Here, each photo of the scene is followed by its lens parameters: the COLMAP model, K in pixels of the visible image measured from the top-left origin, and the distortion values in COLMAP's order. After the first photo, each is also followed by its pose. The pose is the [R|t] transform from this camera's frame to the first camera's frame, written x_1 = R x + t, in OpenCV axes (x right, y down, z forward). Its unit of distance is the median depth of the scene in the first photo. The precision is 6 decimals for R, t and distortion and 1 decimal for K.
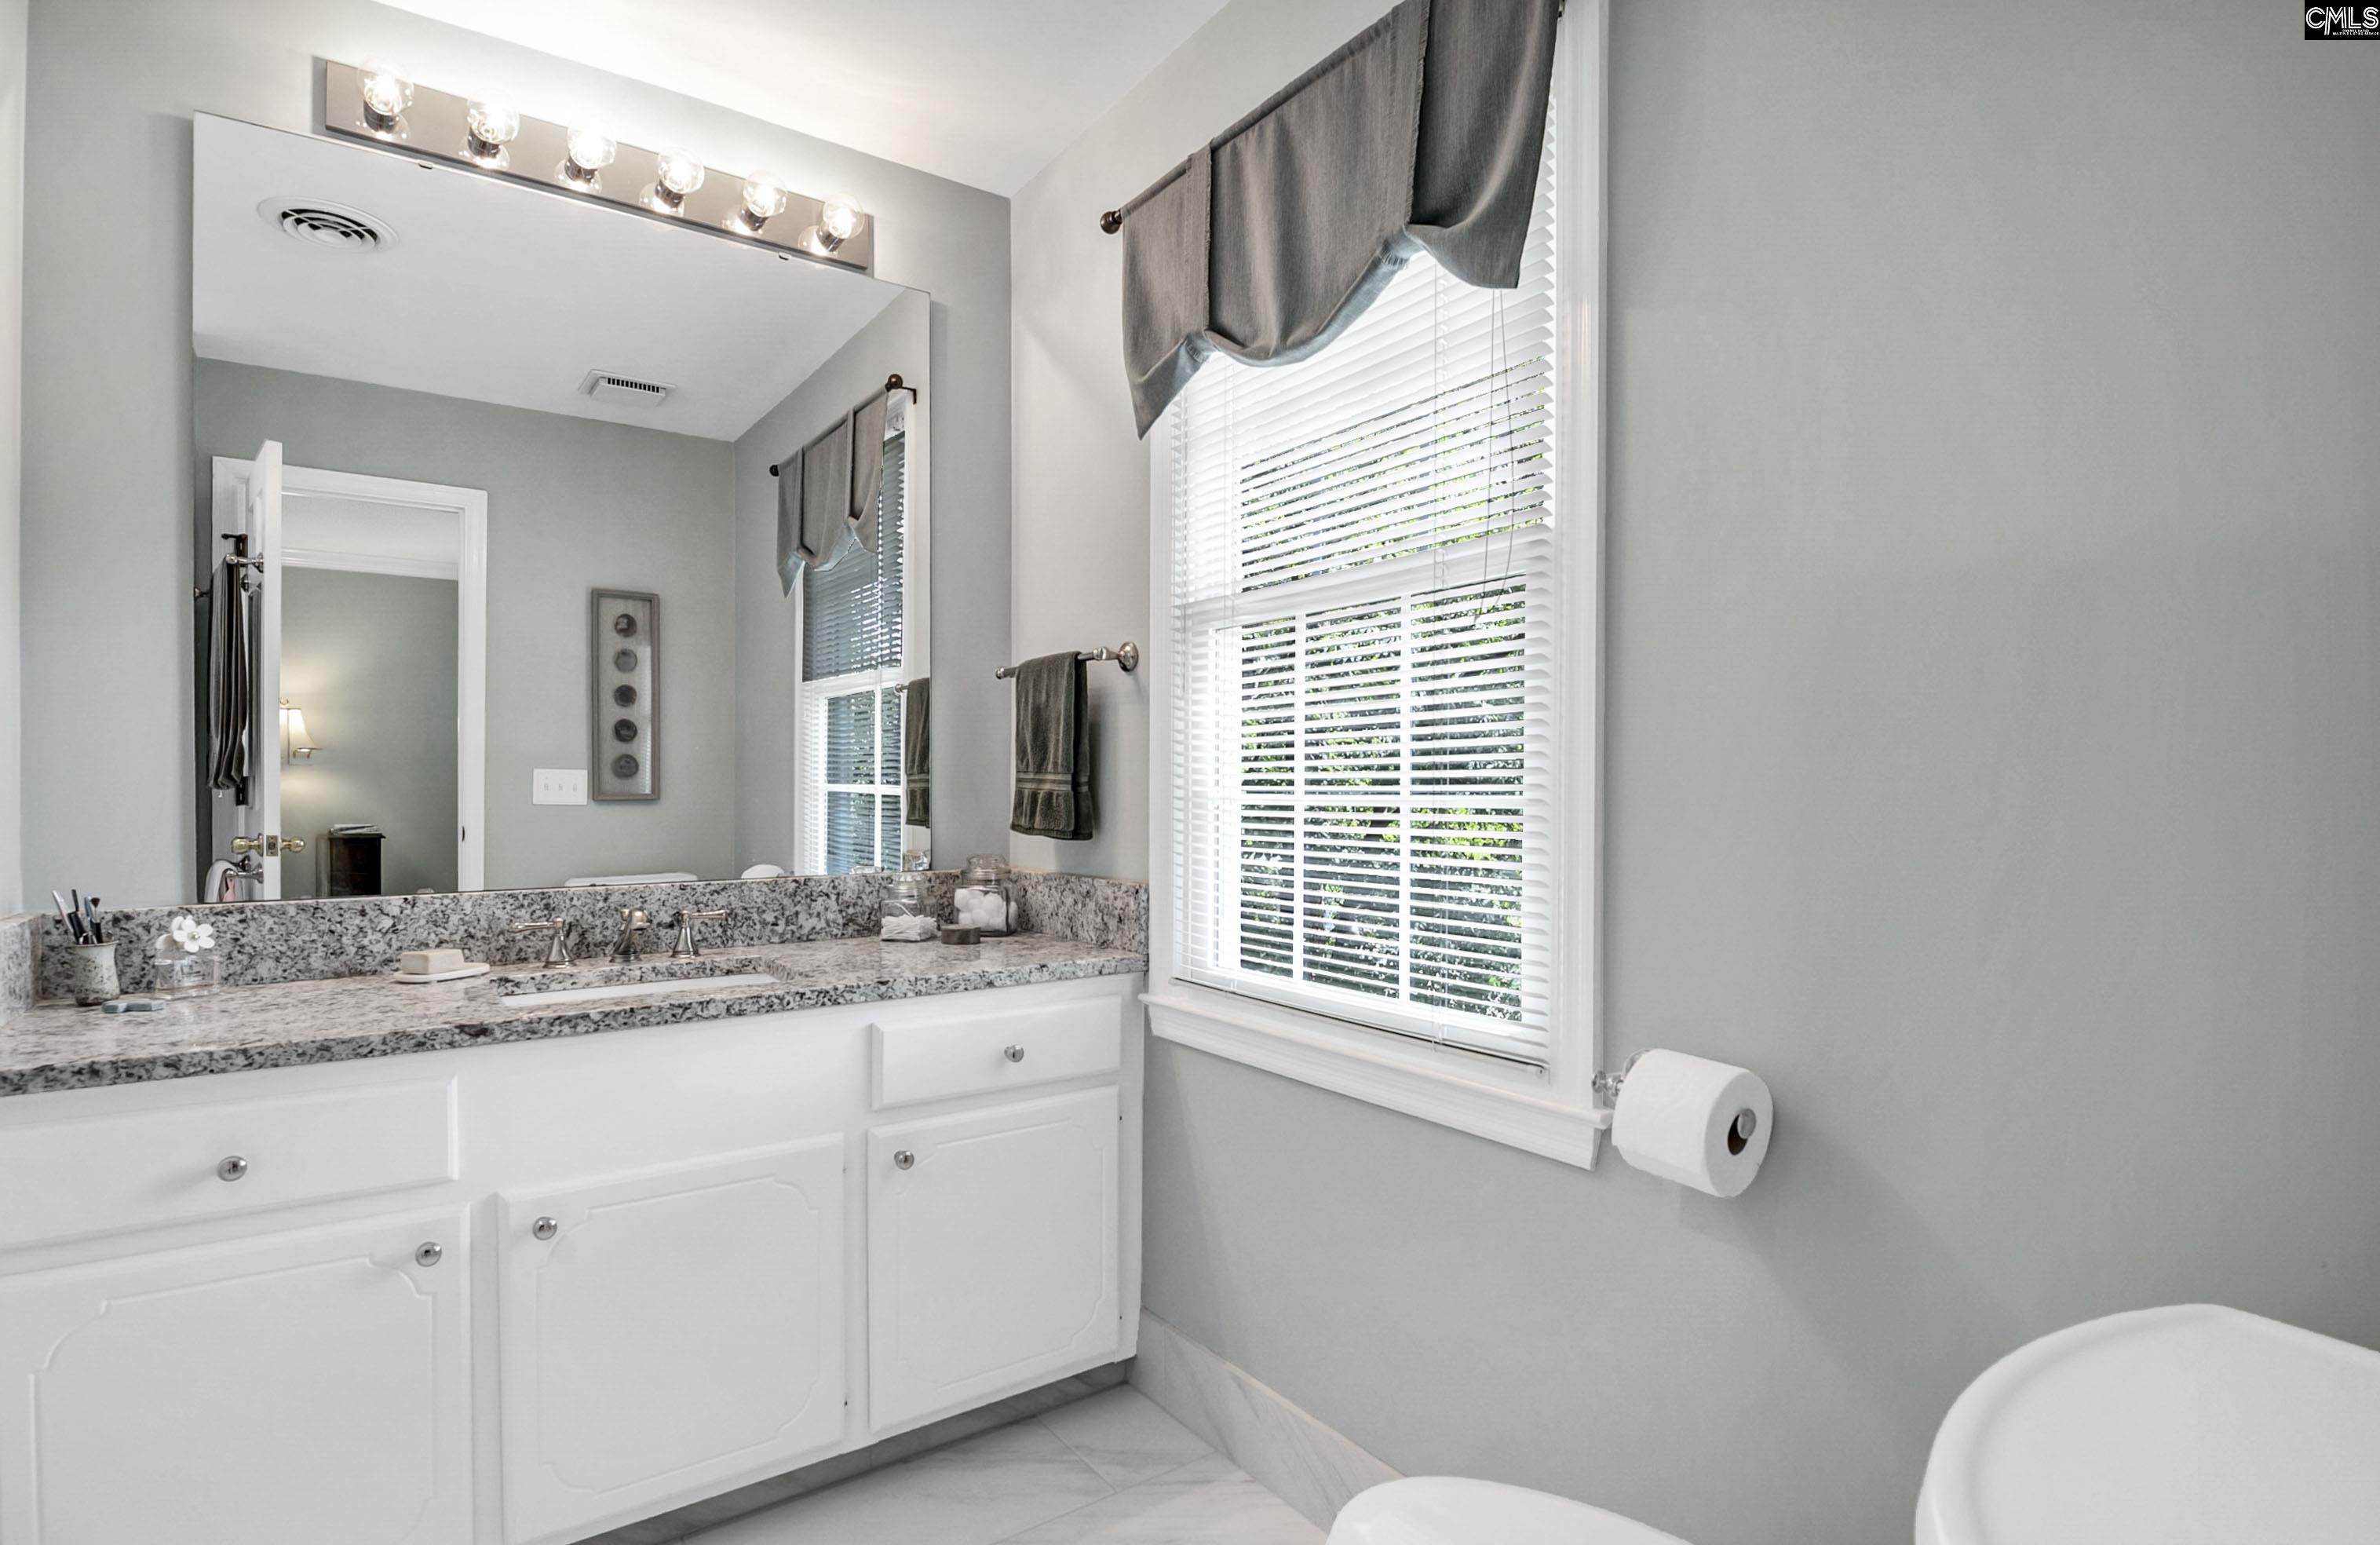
lens RADIAL K [[1058.8, 0, 1107.4], [0, 1058.8, 782.0], [0, 0, 1]] dist [0.002381, -0.012446]
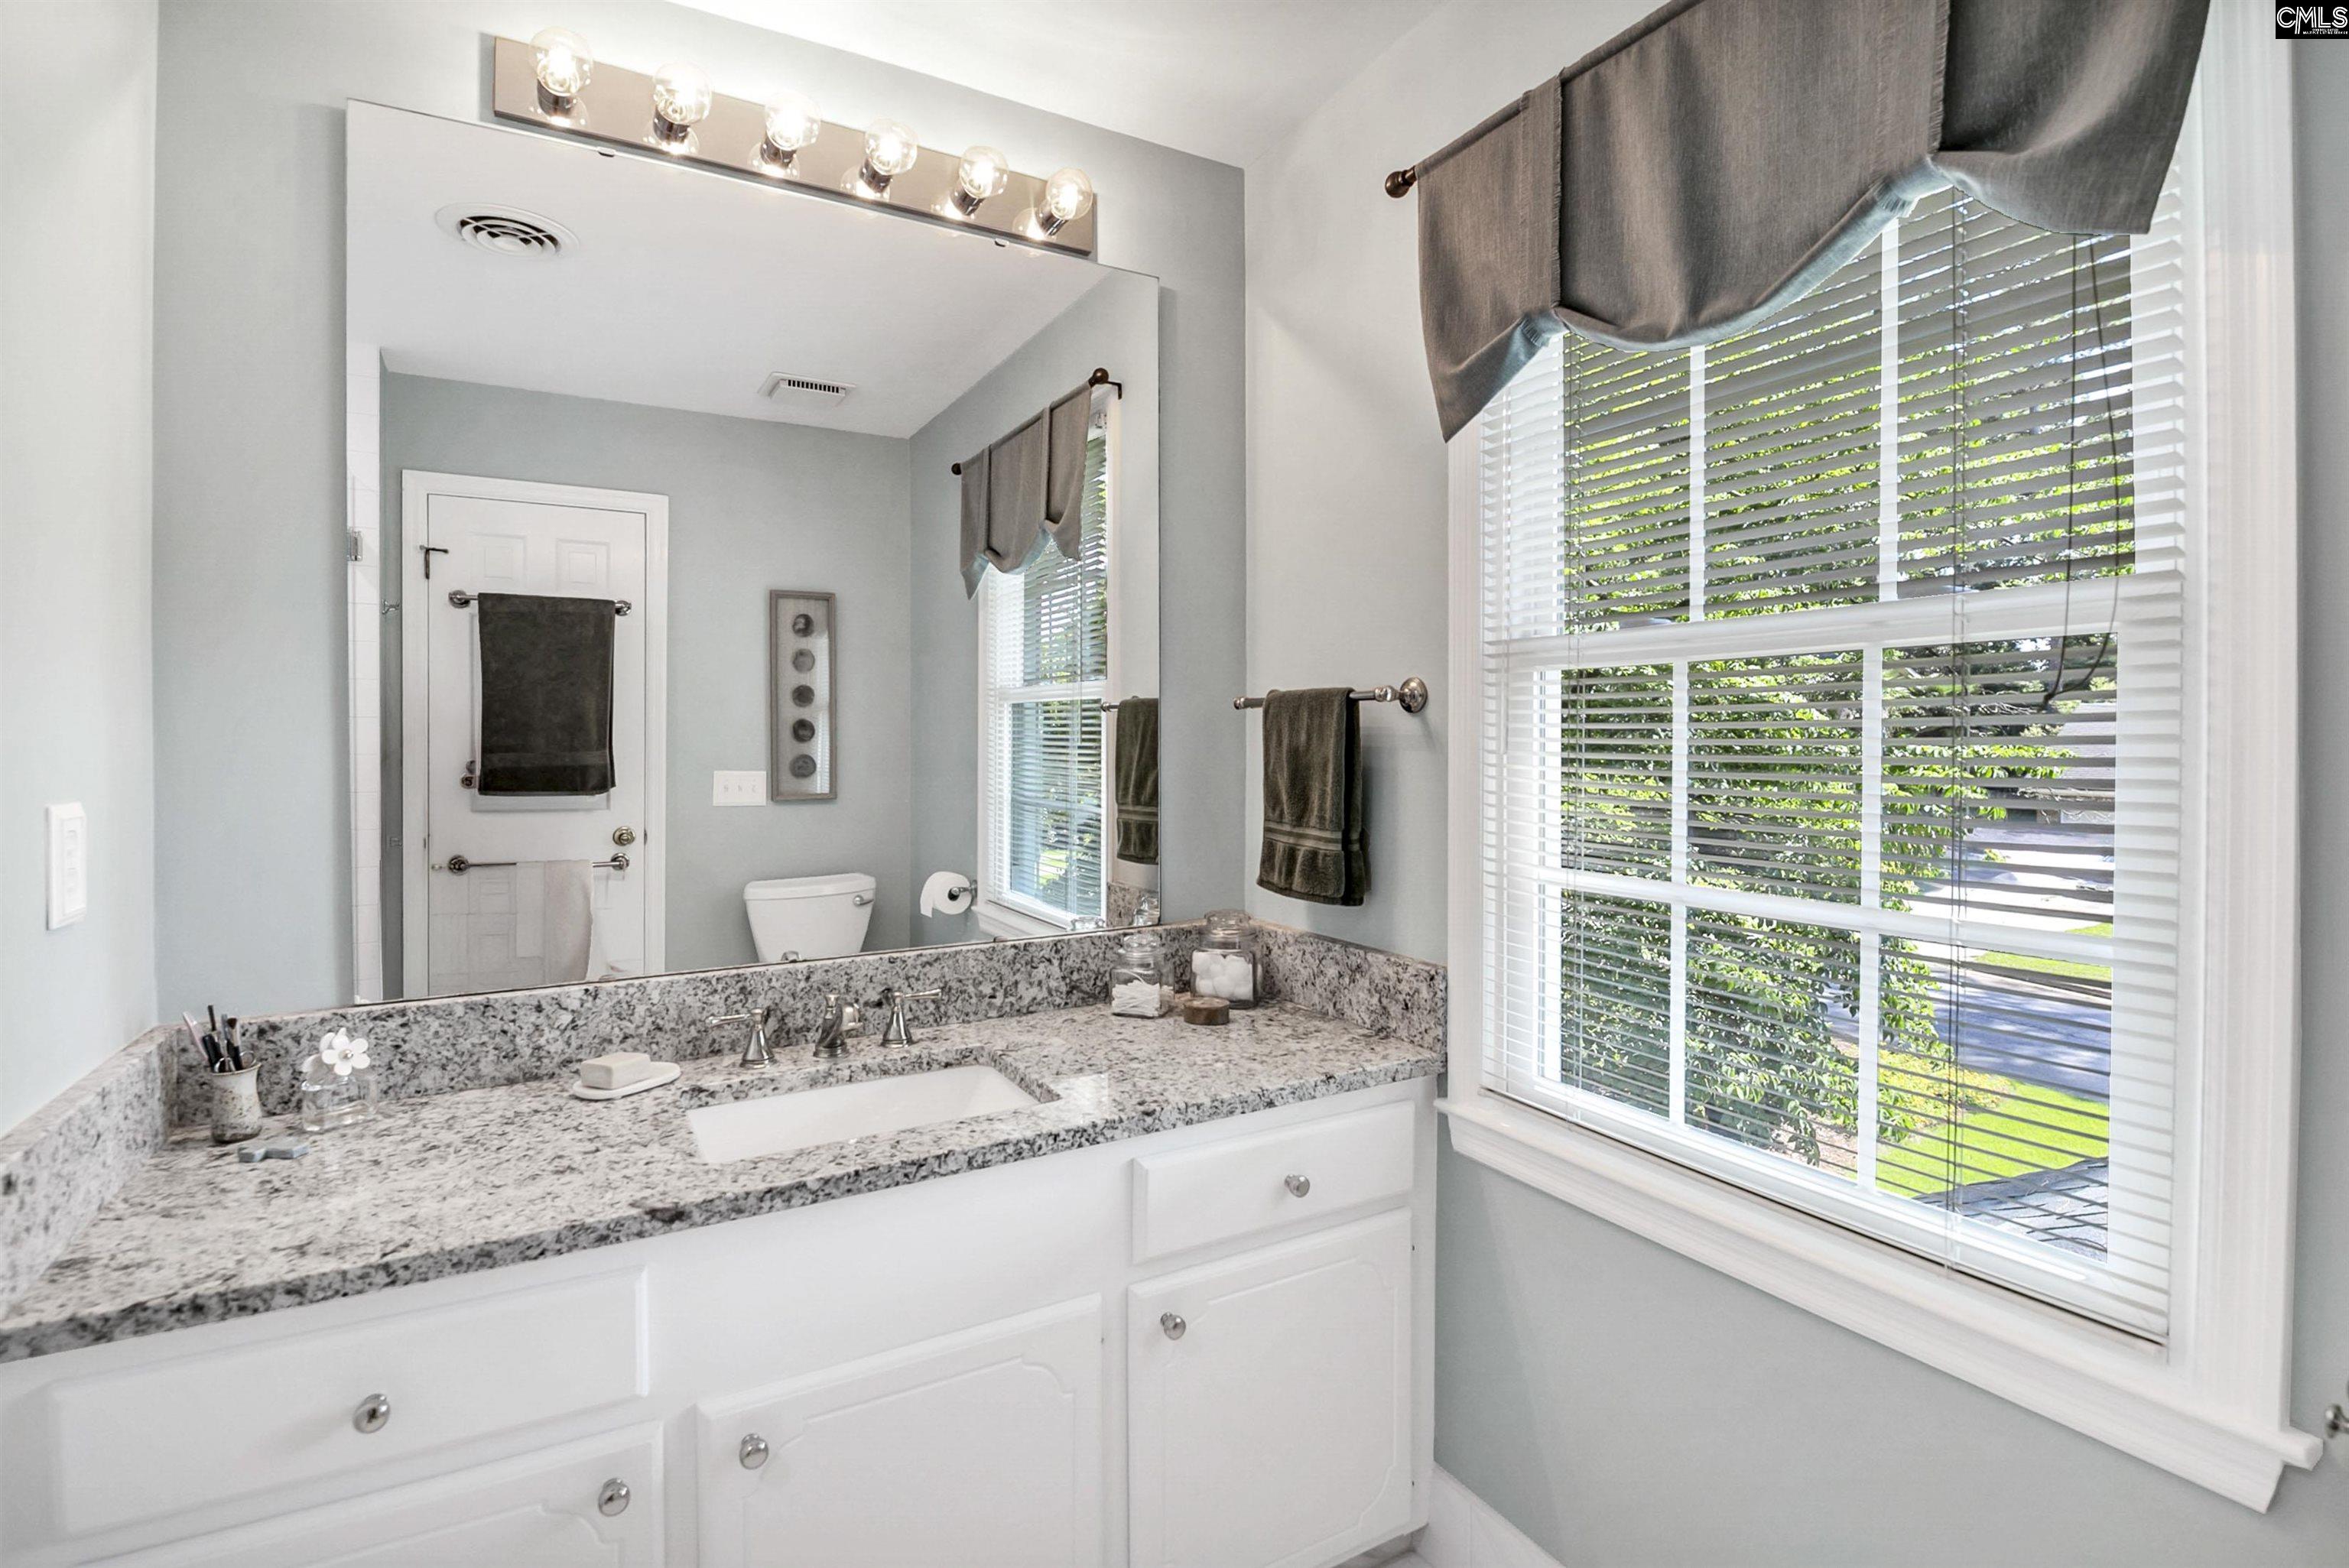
lens RADIAL K [[1060.1, 0, 1204.7], [0, 1060.1, 740.5], [0, 0, 1]] dist [-0.000877, -0.010177]
pose [[0.998118, -0.013406, -0.059834, -0.101262], [0.012200, 0.999716, -0.020474, -0.070673], [0.060091, 0.019706, 0.997998, 0.157661]]
